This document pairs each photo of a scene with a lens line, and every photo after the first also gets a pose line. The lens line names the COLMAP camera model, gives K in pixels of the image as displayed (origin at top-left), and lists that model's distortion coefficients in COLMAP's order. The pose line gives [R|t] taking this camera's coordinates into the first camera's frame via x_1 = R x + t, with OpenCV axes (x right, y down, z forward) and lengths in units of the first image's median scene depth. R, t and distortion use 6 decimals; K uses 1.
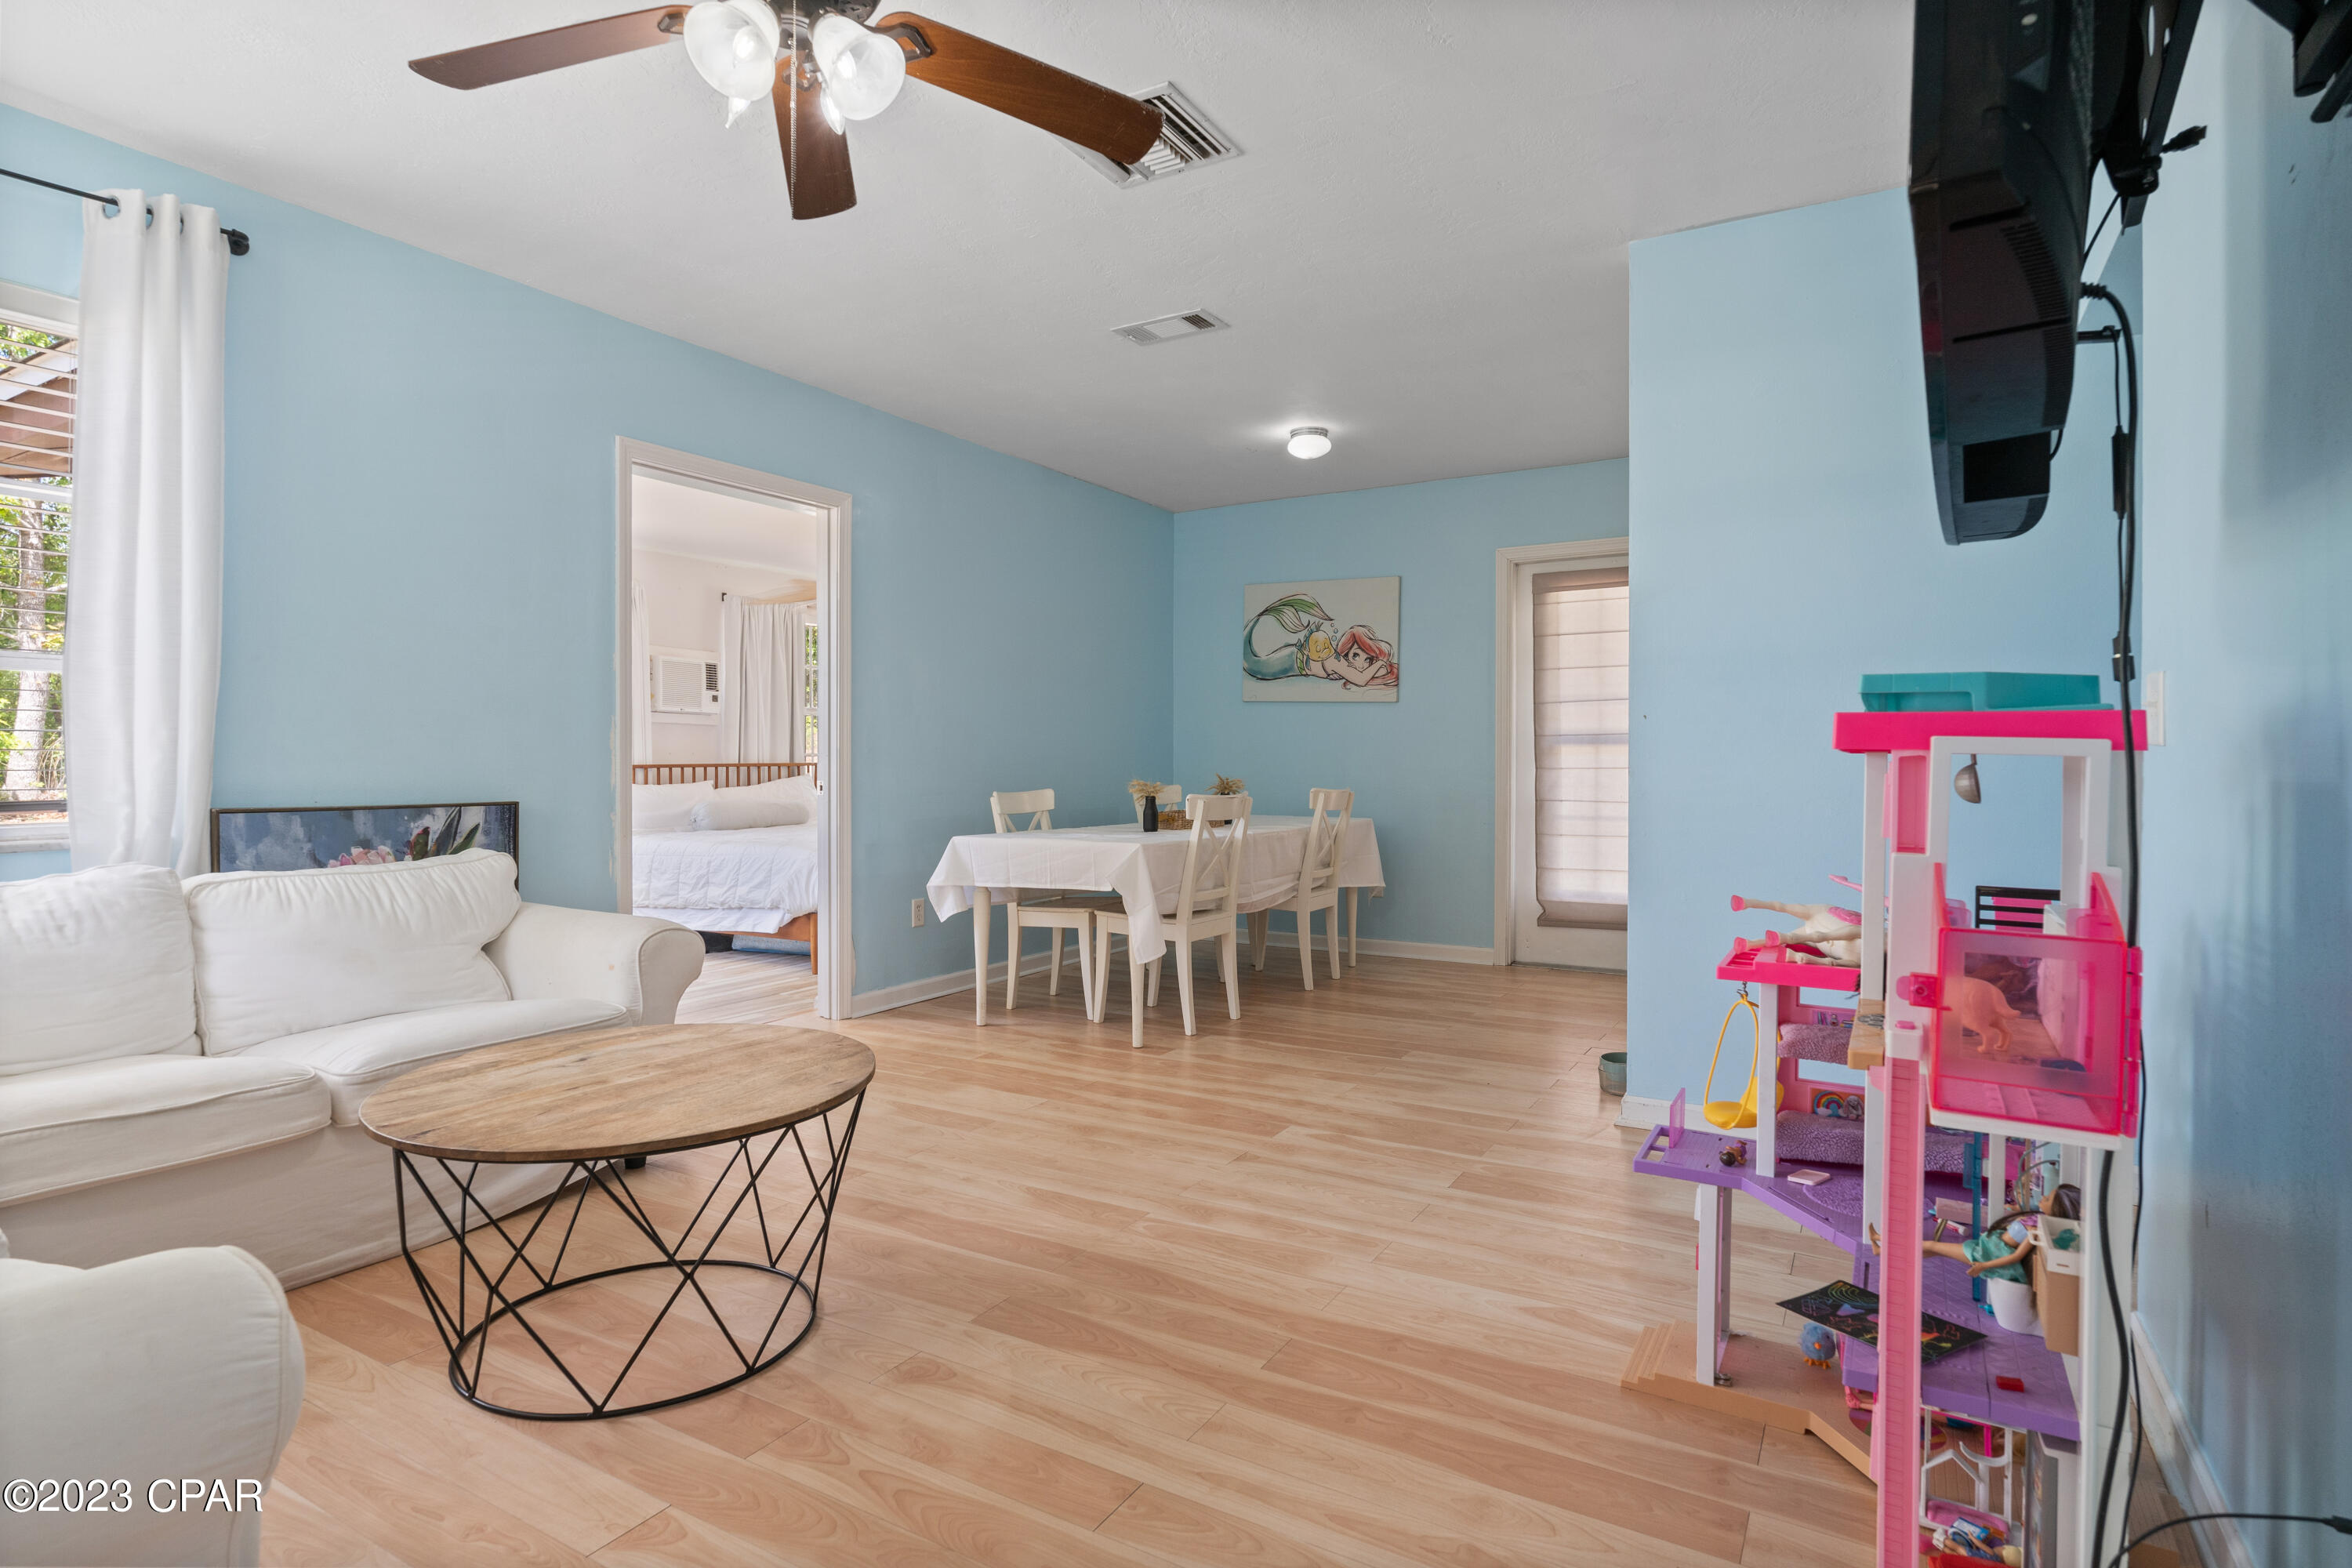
lens RADIAL K [[1206.0, 0, 1176.2], [0, 1206.0, 761.5], [0, 0, 1]] dist [-0.001828, 0.000792]
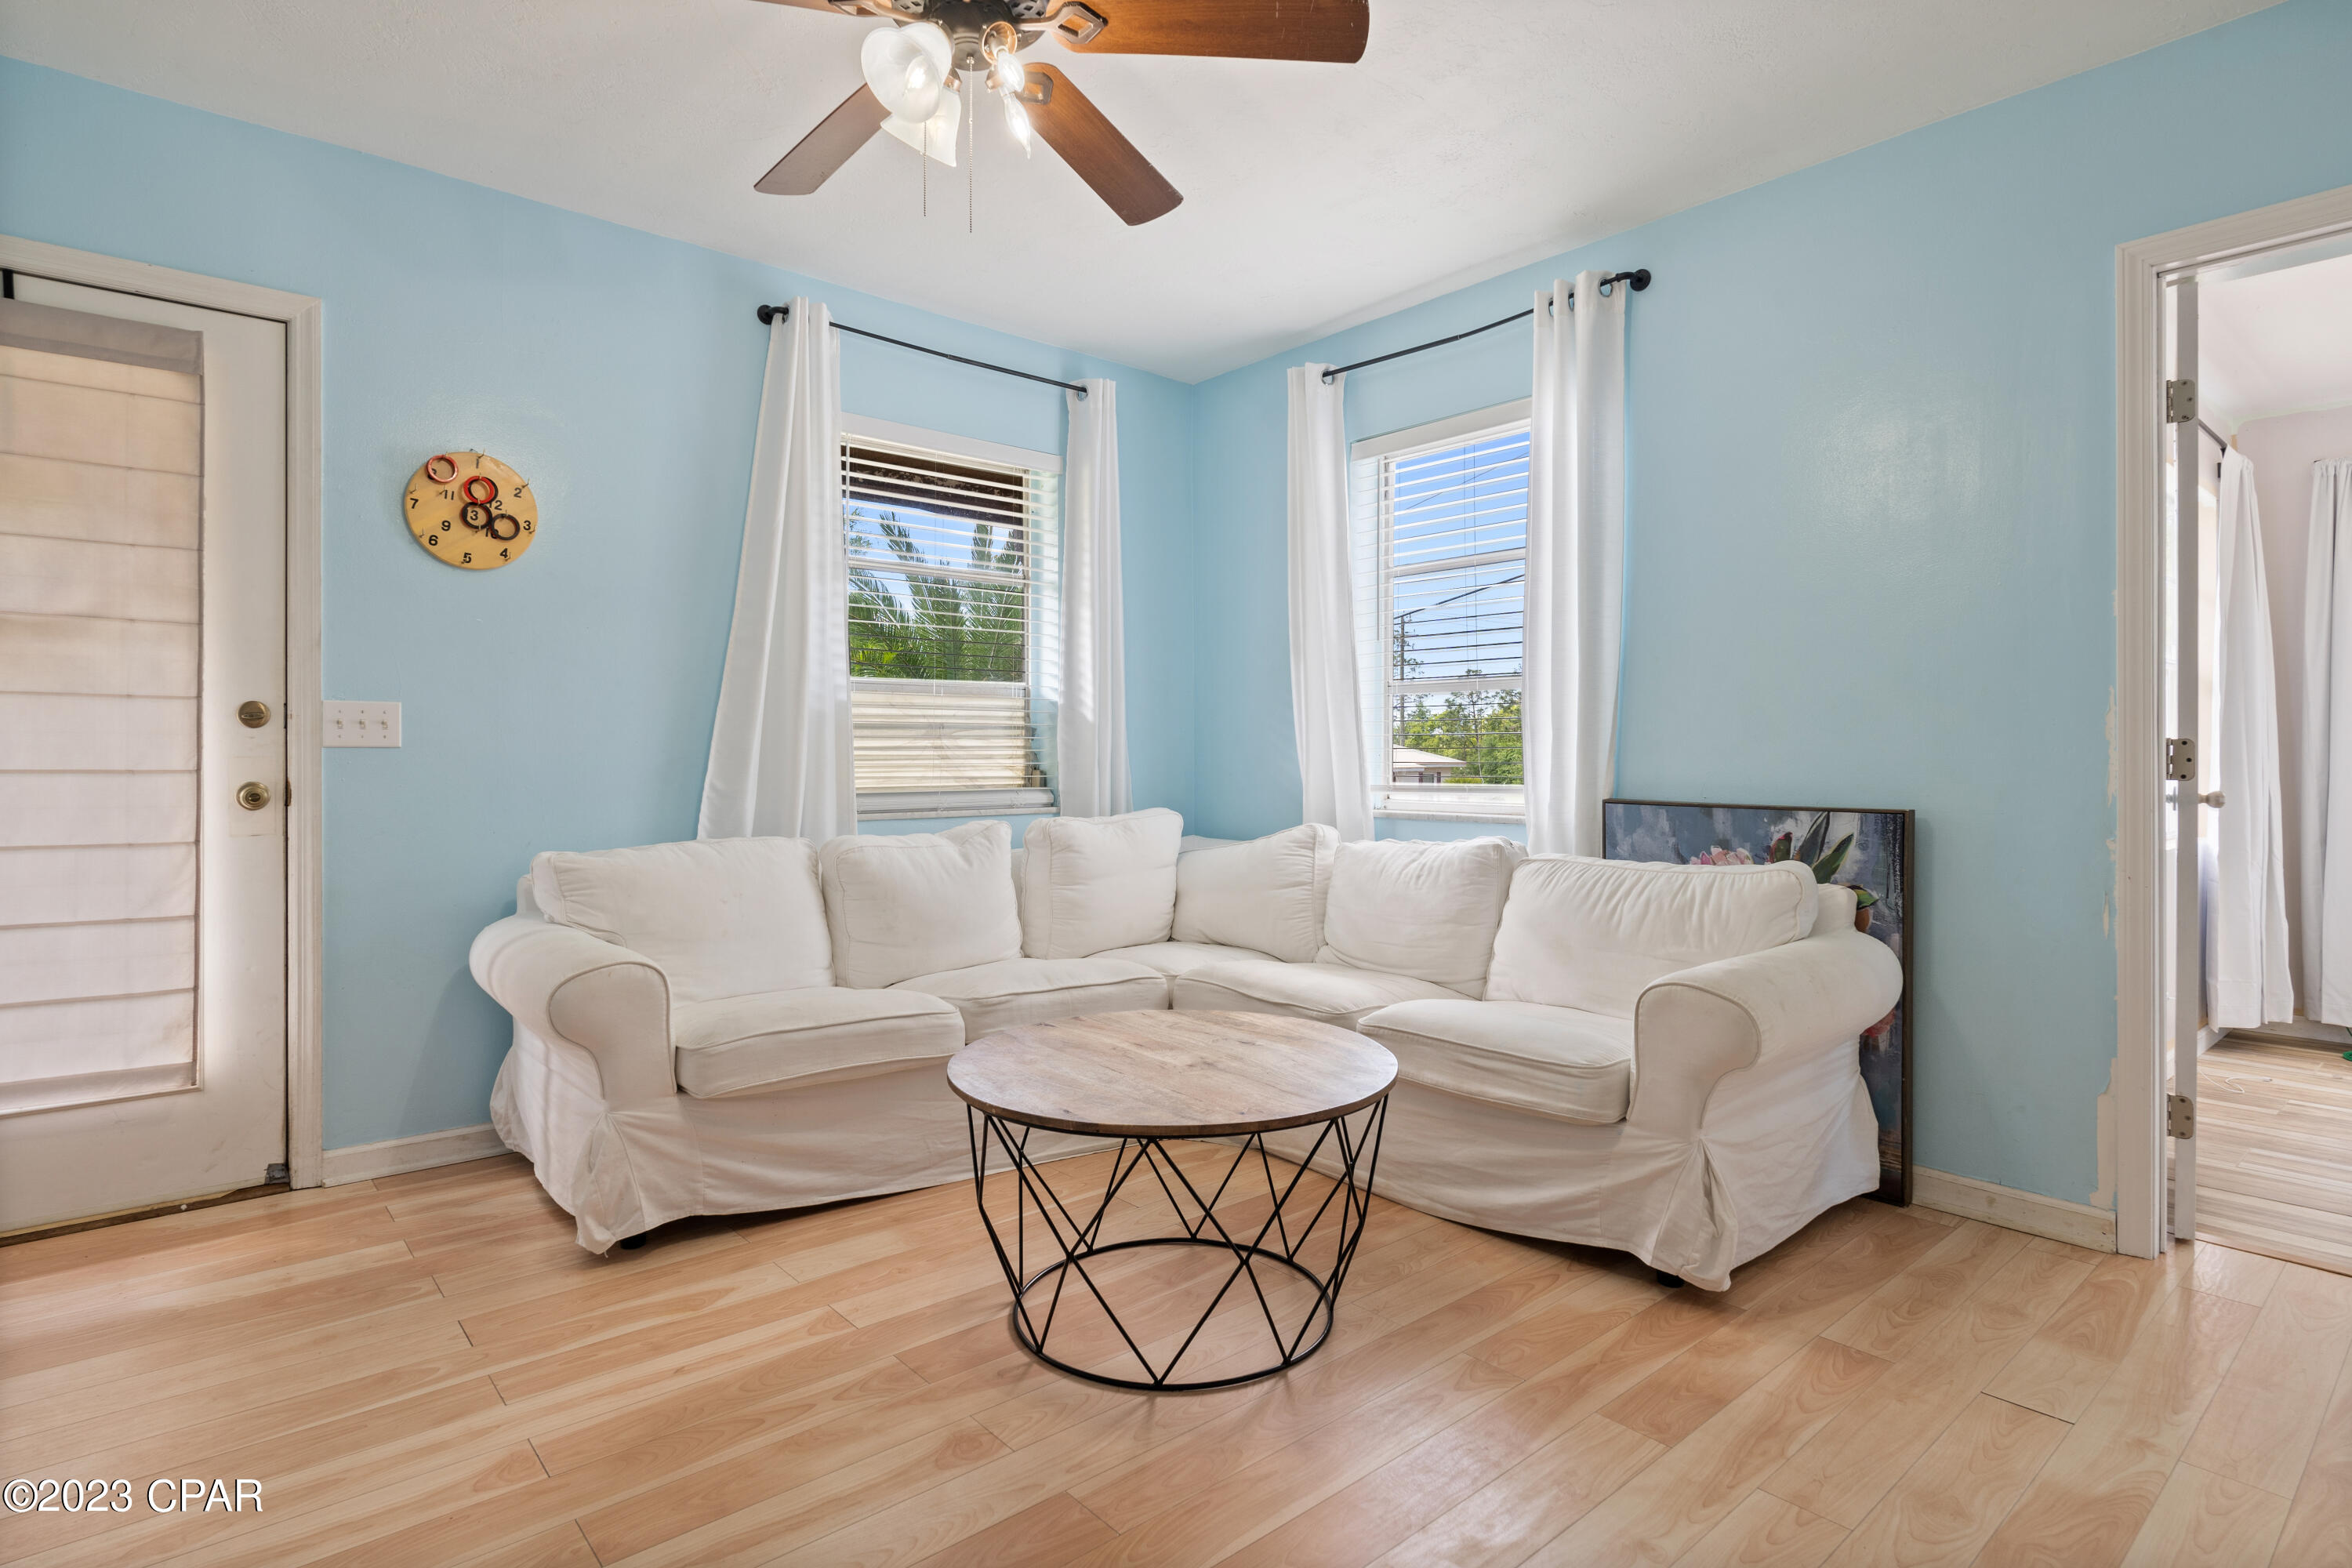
lens RADIAL K [[1206.0, 0, 1176.2], [0, 1206.0, 761.5], [0, 0, 1]] dist [-0.001828, 0.000792]
pose [[-0.320779, 0.004445, -0.947144, 0.372777], [-0.001048, 0.999987, 0.005048, -0.000816], [0.947153, 0.002611, -0.320770, 0.927435]]
